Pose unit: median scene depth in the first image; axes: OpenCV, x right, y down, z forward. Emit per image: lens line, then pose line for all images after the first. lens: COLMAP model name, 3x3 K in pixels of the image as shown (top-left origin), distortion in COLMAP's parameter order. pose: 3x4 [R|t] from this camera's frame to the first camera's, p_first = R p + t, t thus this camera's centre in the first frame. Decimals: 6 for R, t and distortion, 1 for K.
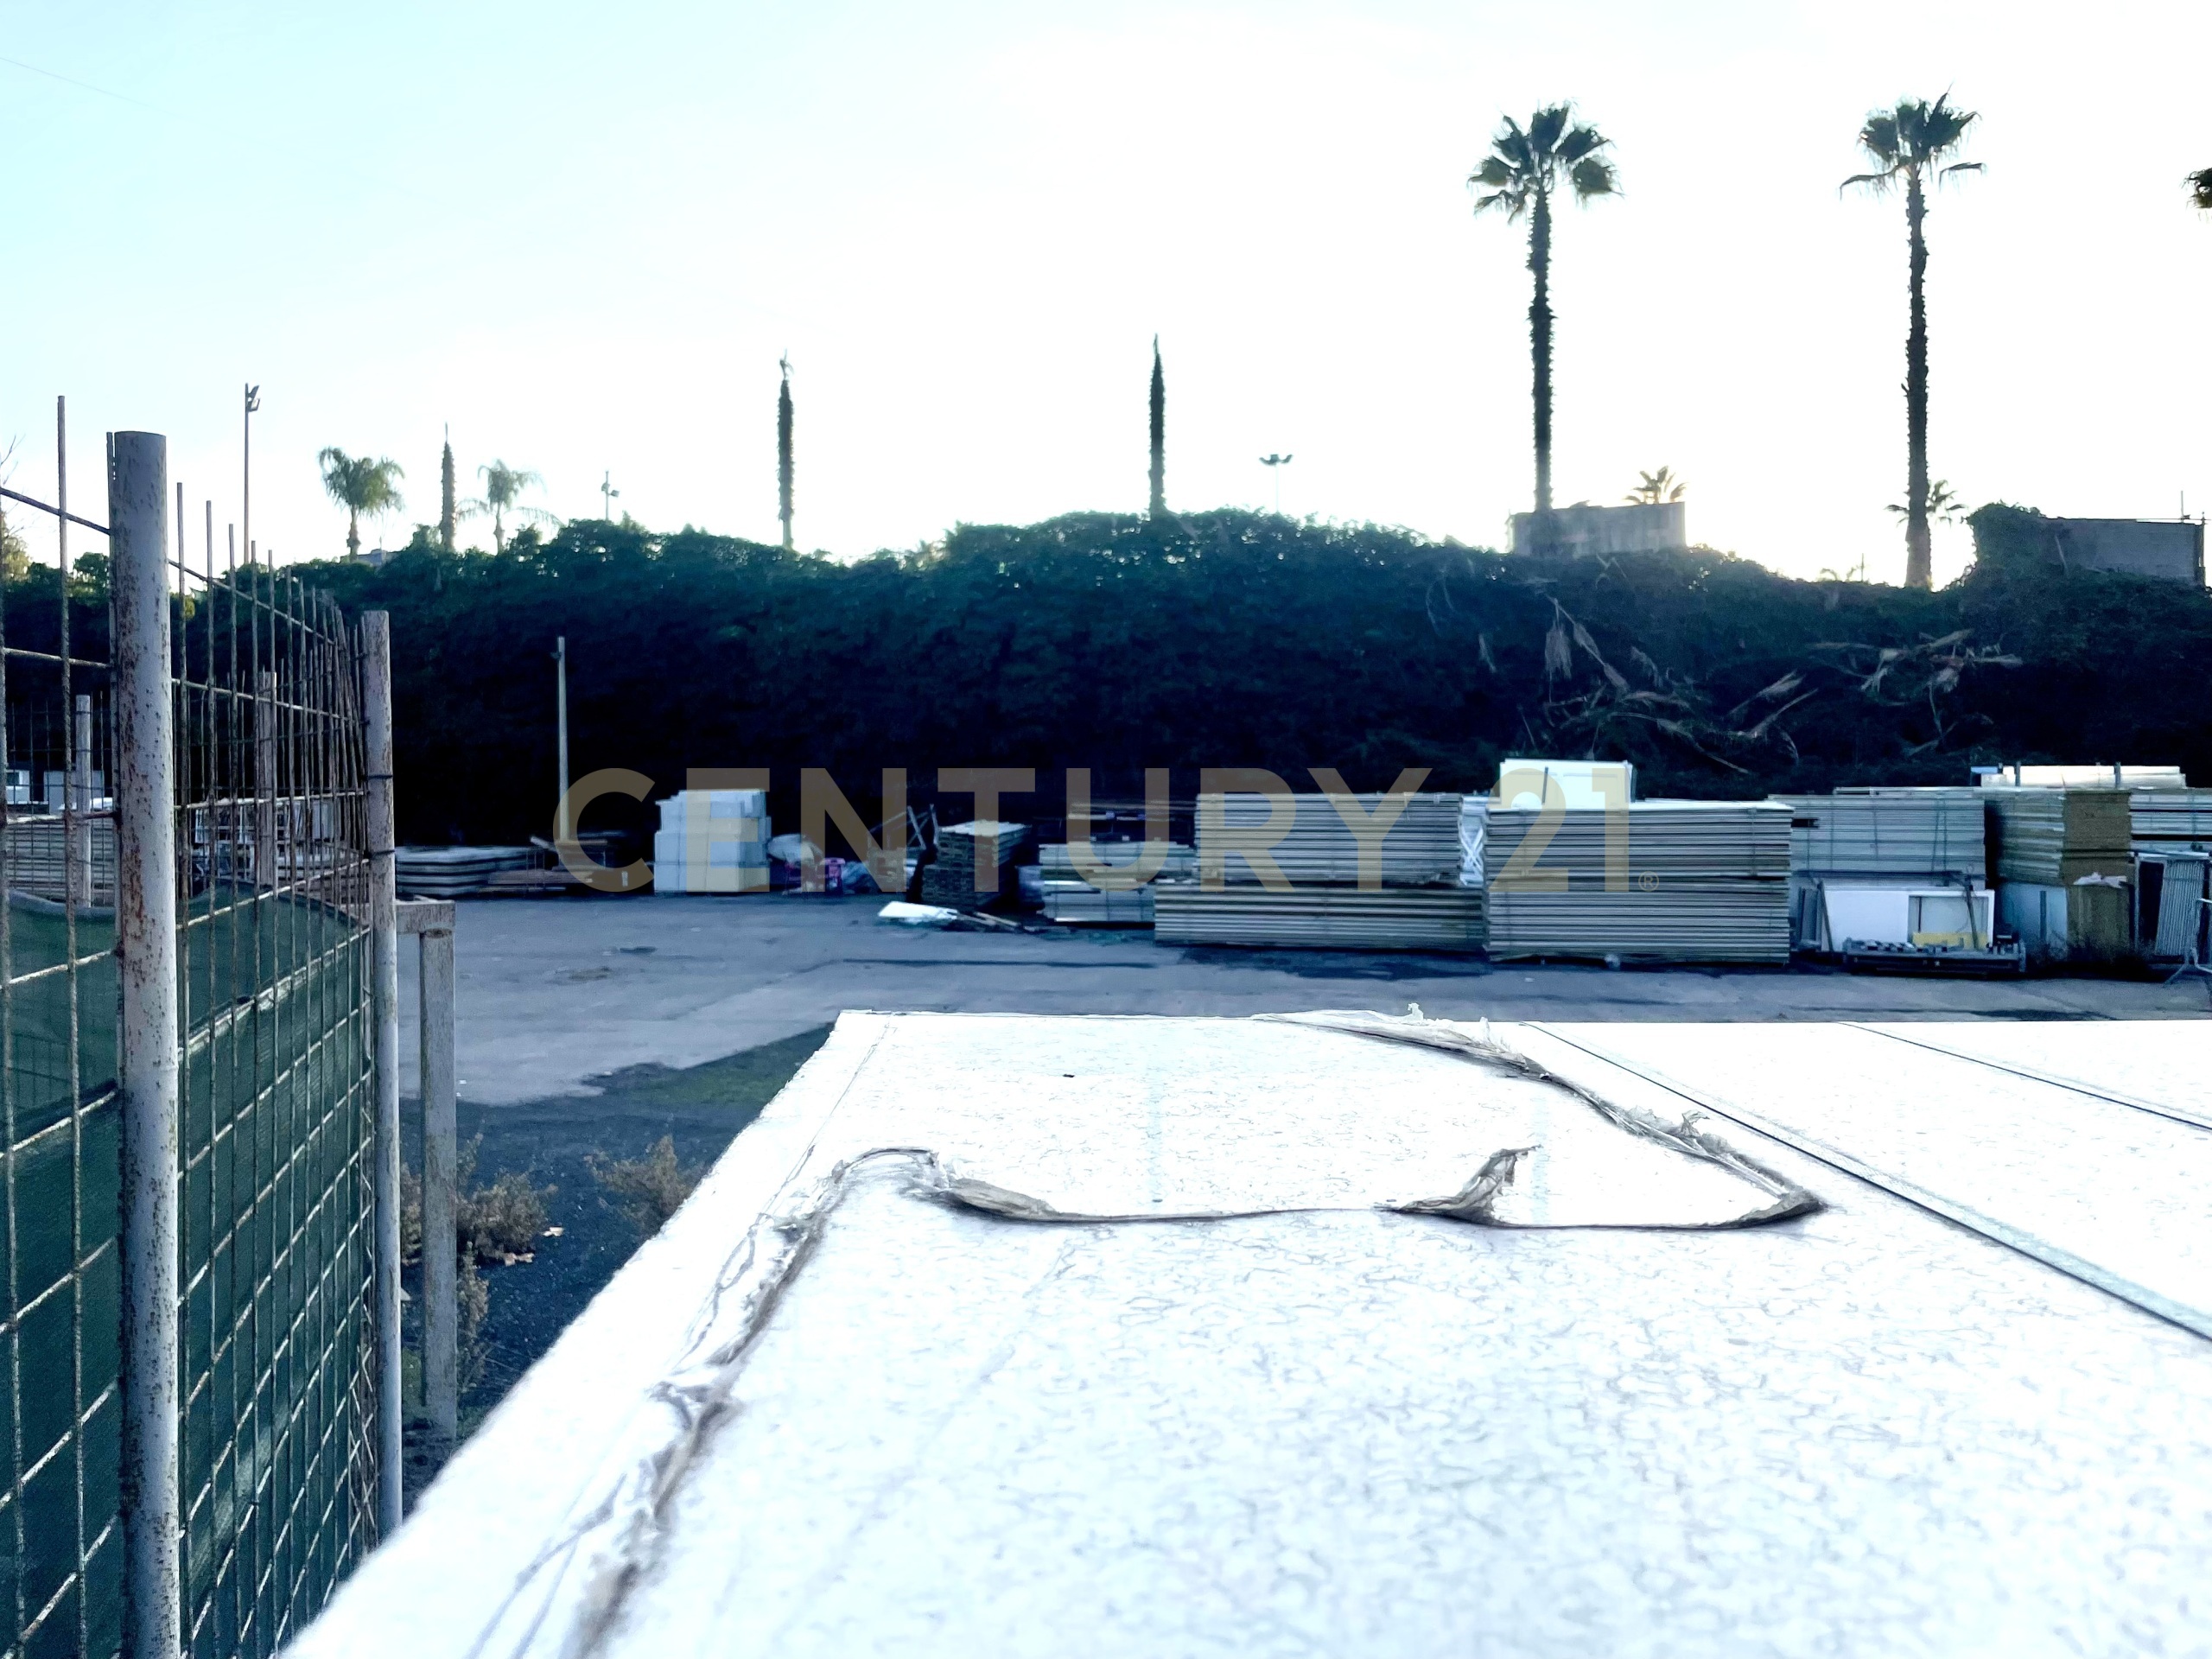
lens RADIAL K [[1684.9, 0, 1116.1], [0, 1684.9, 805.1], [0, 0, 1]] dist [0.080497, -0.118769]
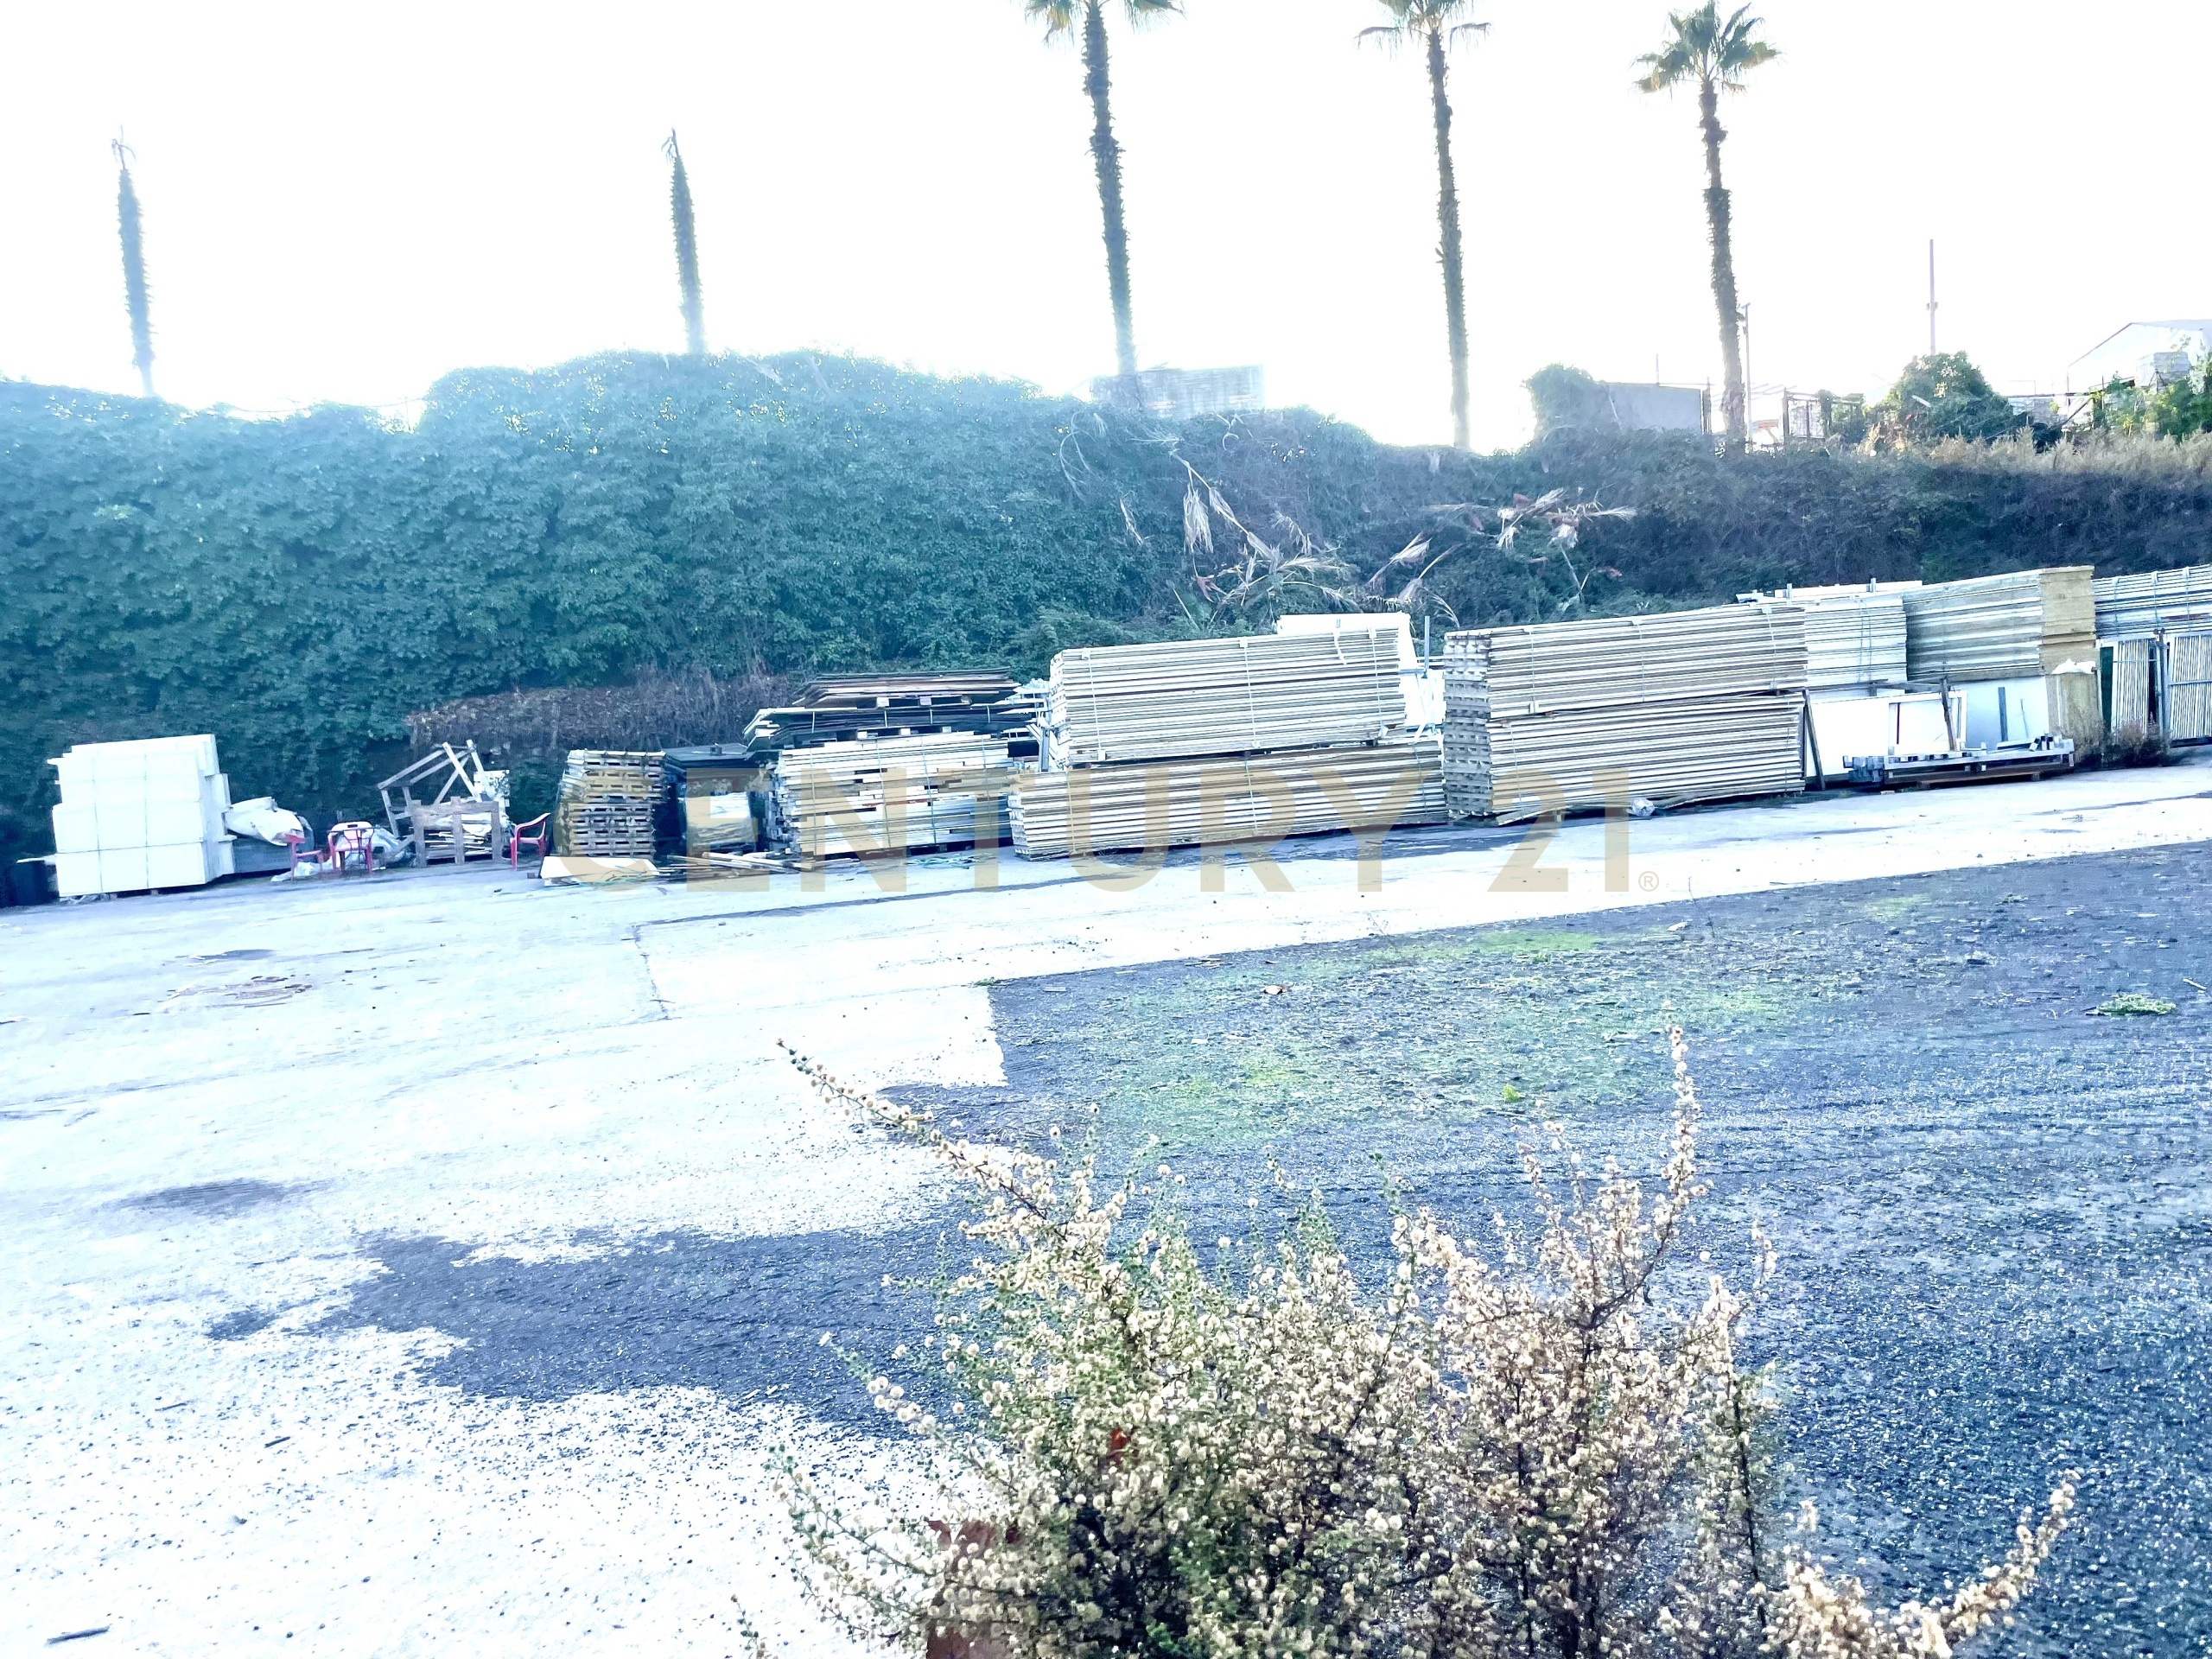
lens RADIAL K [[1664.2, 0, 1090.5], [0, 1664.2, 833.6], [0, 0, 1]] dist [0.095419, -0.136329]
pose [[0.909415, -0.095692, 0.404732, -0.166251], [0.083047, 0.995353, 0.048731, 0.026778], [-0.407515, -0.010704, 0.913136, 0.230578]]
